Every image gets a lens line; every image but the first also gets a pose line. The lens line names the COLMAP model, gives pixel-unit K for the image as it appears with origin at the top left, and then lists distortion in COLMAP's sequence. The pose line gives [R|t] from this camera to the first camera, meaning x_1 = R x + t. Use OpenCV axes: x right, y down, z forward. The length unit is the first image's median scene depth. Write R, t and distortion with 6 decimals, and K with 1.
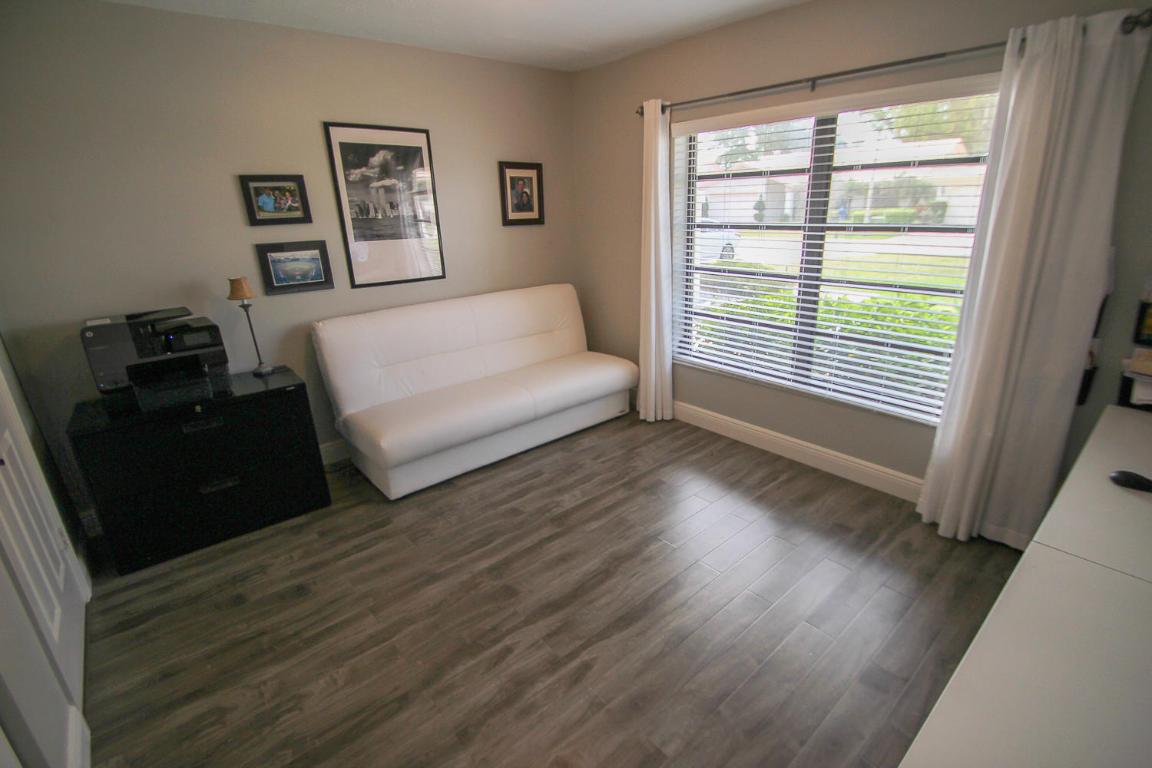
lens RADIAL K [[533.2, 0, 602.1], [0, 533.2, 386.6], [0, 0, 1]] dist [0.002771, -0.008339]
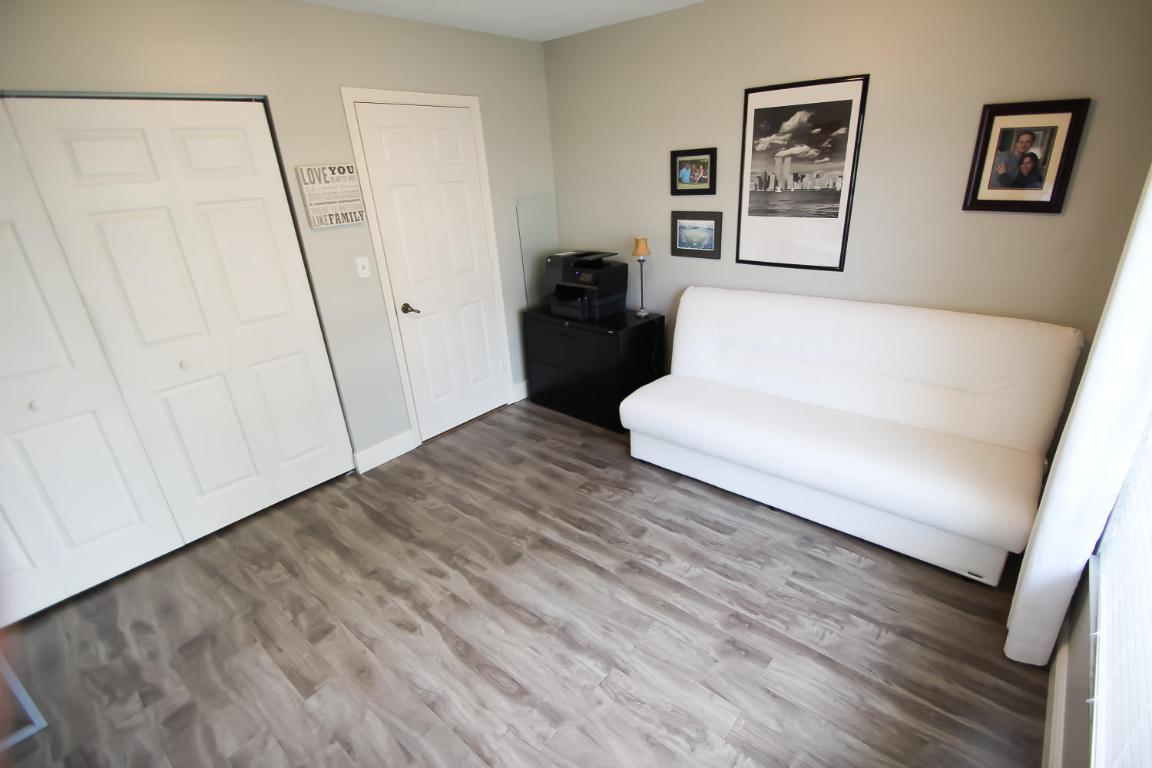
lens RADIAL K [[535.9, 0, 597.9], [0, 535.9, 388.7], [0, 0, 1]] dist [0.013274, -0.017849]
pose [[0.148453, 0.396279, -0.906049, 0.533725], [-0.283348, 0.894833, 0.344947, -0.269211], [0.947458, 0.205518, 0.245125, 0.614747]]
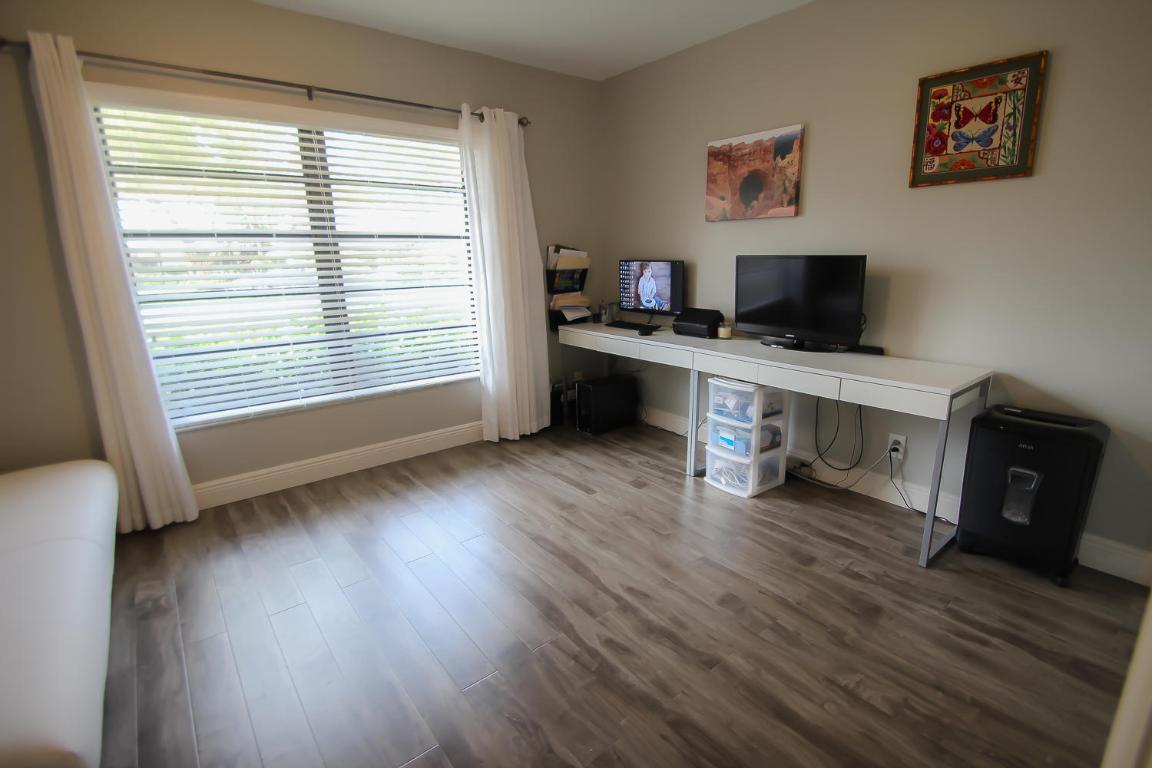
lens RADIAL K [[535.9, 0, 597.9], [0, 535.9, 388.7], [0, 0, 1]] dist [0.013274, -0.017849]
pose [[0.033320, -0.219747, 0.974988, -0.632418], [0.338621, 0.920314, 0.195853, -0.057870], [-0.940333, 0.323626, 0.105076, 0.506296]]
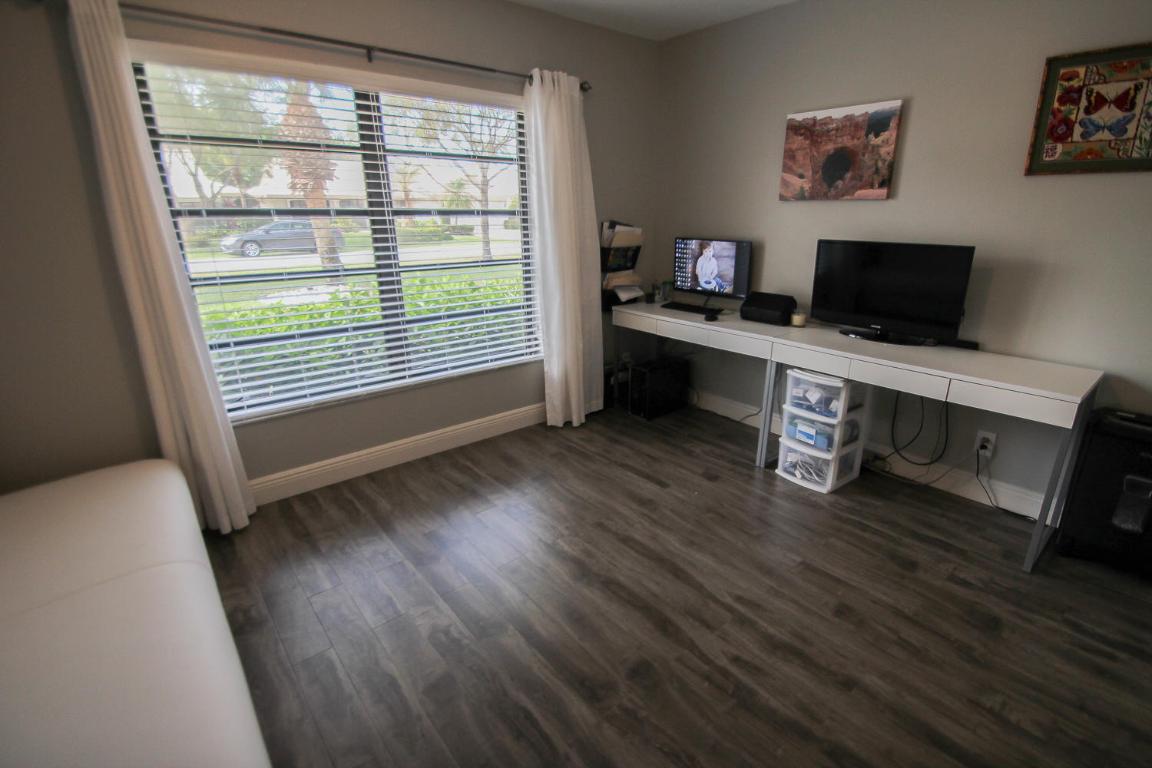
lens RADIAL K [[535.9, 0, 597.9], [0, 535.9, 388.7], [0, 0, 1]] dist [0.013274, -0.017849]
pose [[0.014887, -0.289220, 0.957147, -0.584687], [0.326379, 0.906227, 0.268757, -0.147229], [-0.945122, 0.308392, 0.107887, 0.636785]]
